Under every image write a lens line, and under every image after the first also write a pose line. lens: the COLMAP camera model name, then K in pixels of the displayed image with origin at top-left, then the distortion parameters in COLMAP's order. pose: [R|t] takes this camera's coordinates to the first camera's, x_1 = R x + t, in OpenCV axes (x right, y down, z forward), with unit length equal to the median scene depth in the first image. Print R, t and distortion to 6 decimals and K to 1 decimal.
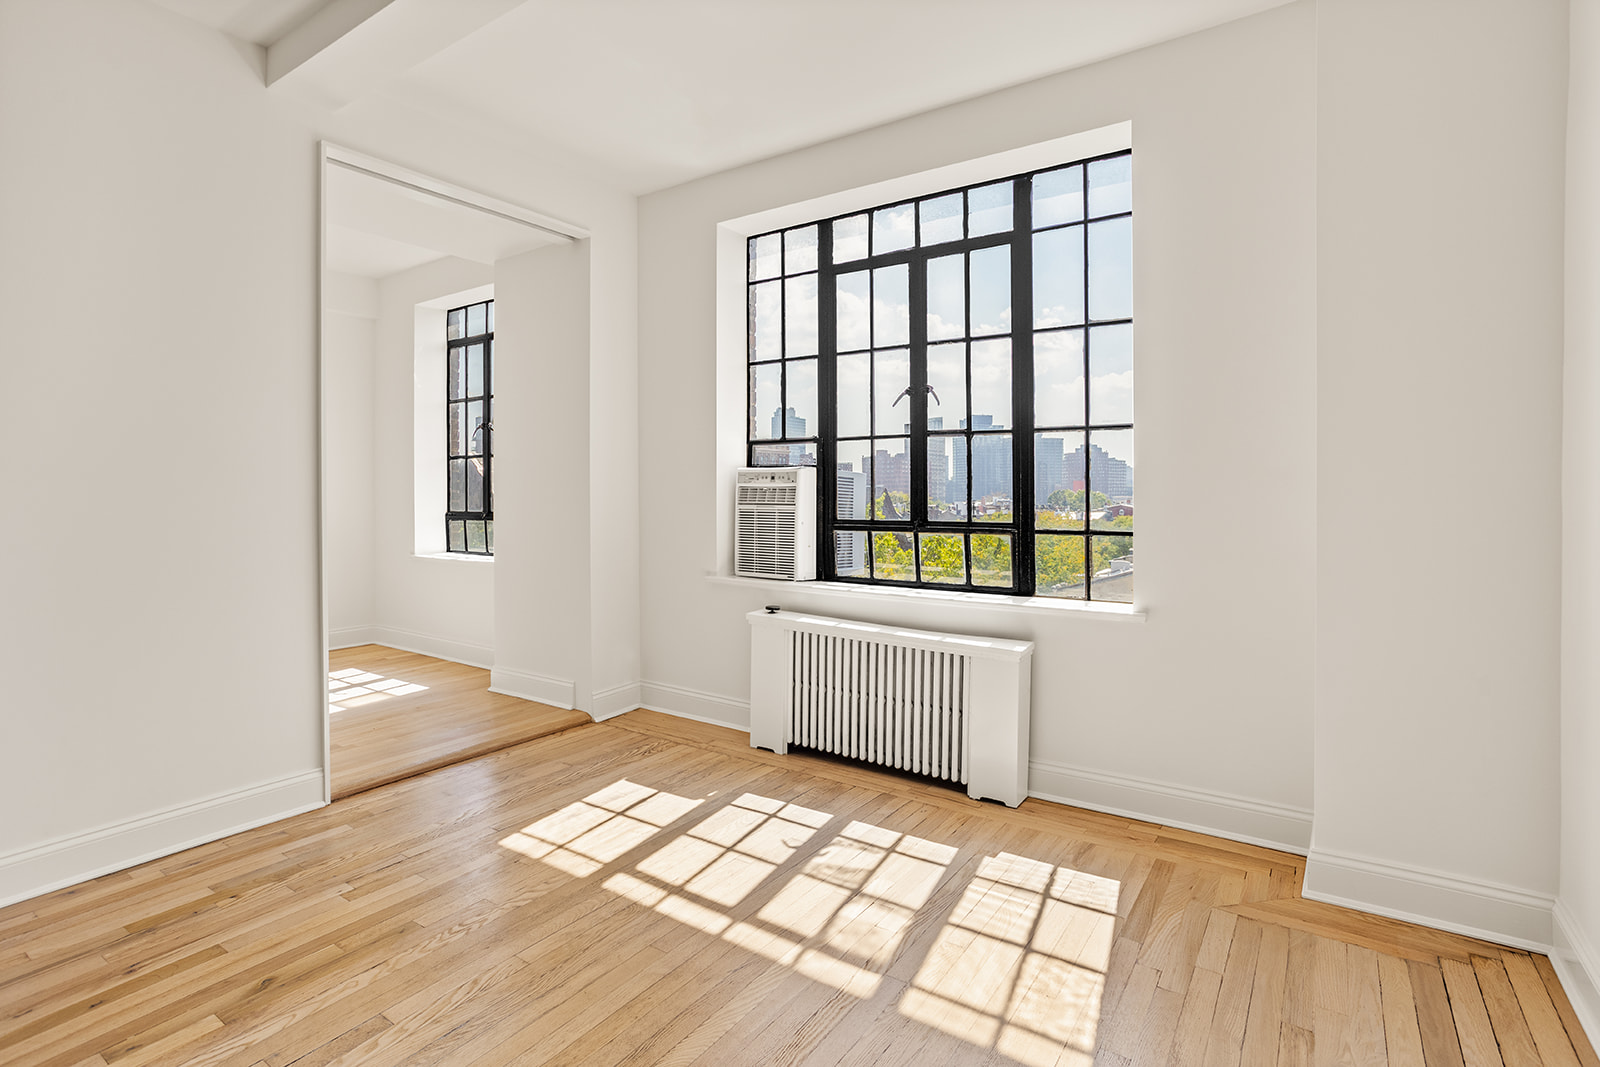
lens RADIAL K [[774.5, 0, 881.6], [0, 774.5, 493.6], [0, 0, 1]] dist [-0.014746, 0.004161]
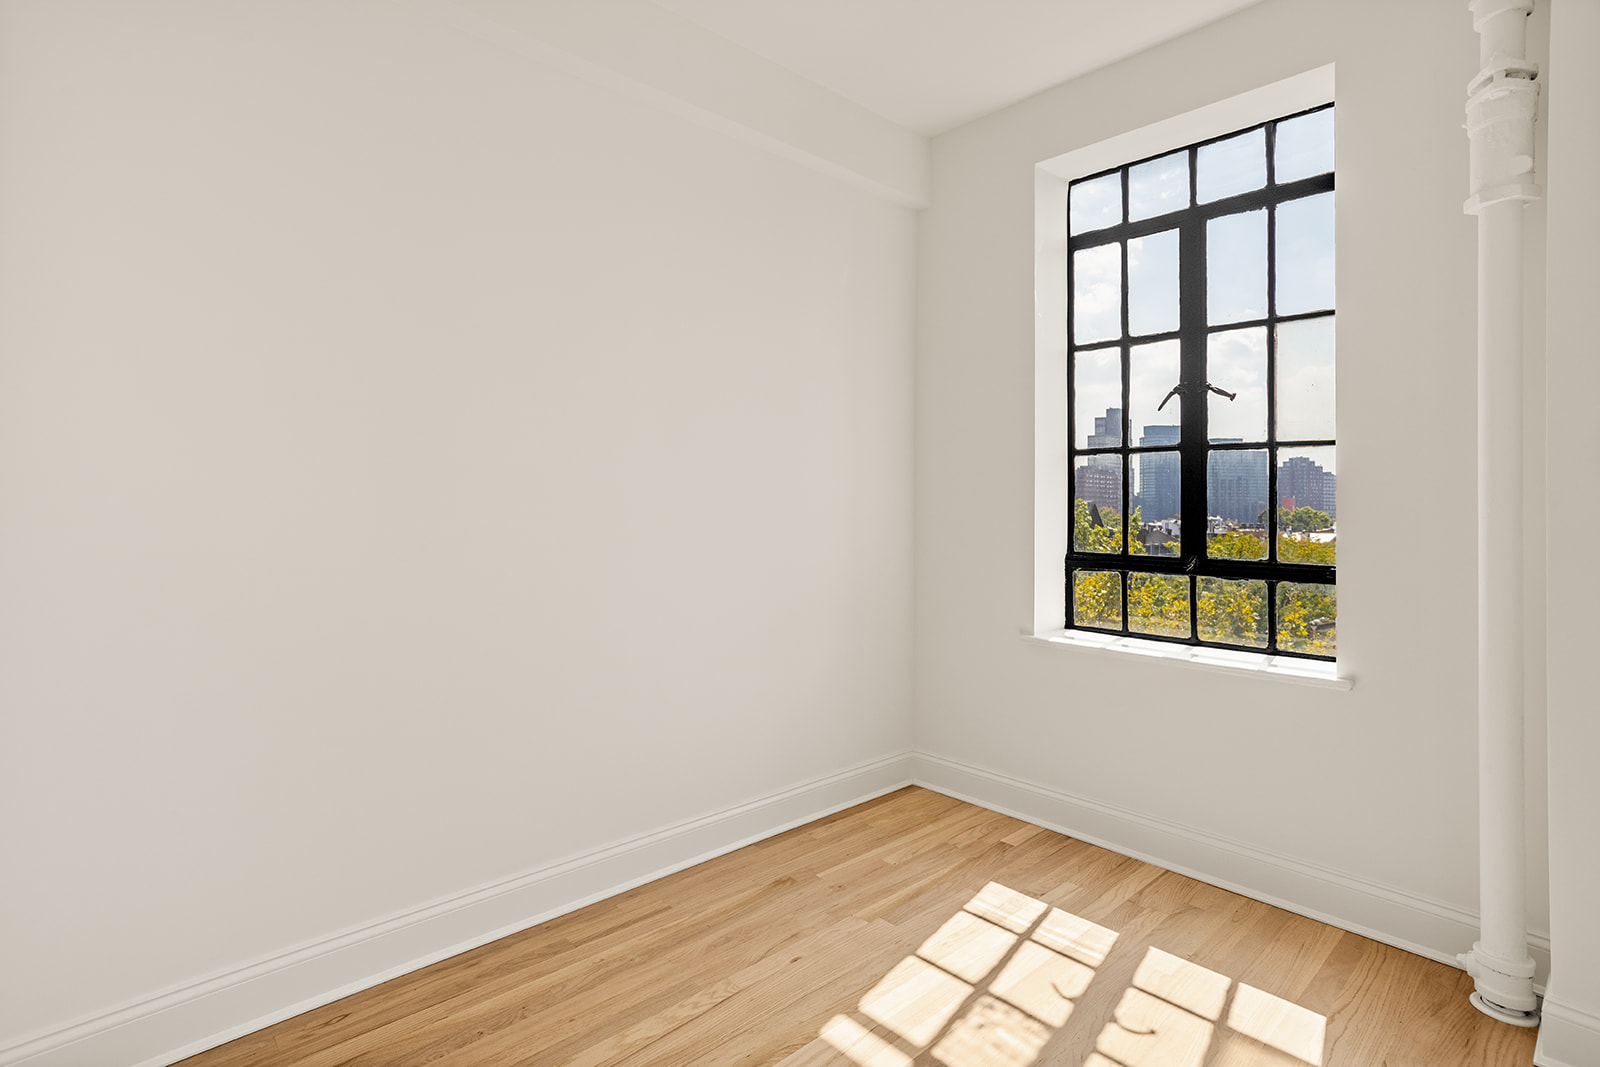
lens RADIAL K [[774.5, 0, 732.7], [0, 774.5, 516.0], [0, 0, 1]] dist [-0.014746, 0.004161]
pose [[0.962196, 0.019241, -0.271679, -0.426636], [-0.018475, 0.999815, 0.005378, -0.000708], [0.271732, -0.000156, 0.962373, 0.277995]]
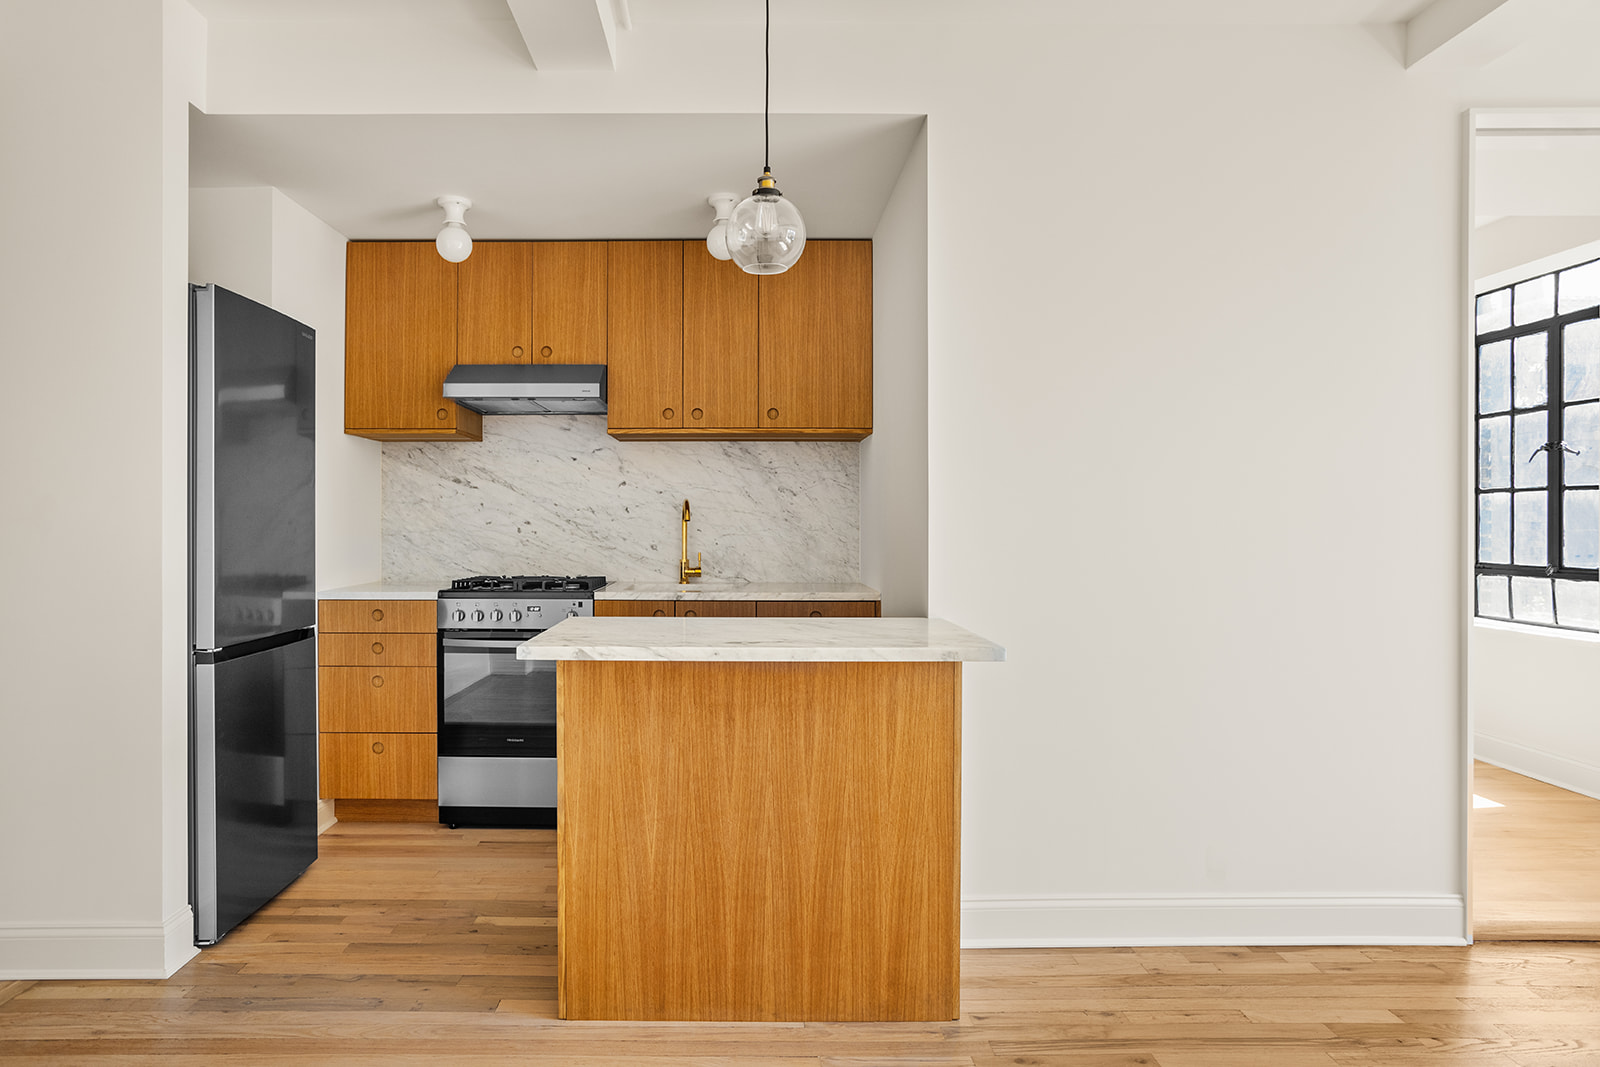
lens RADIAL K [[898.9, 0, 698.6], [0, 898.9, 524.3], [0, 0, 1]] dist [-0.019195, 0.000156]
pose [[0.507560, 0.007578, -0.861583, -0.135757], [0.002805, 0.999941, 0.010447, -0.016970], [0.861612, -0.007719, 0.507509, -0.059876]]
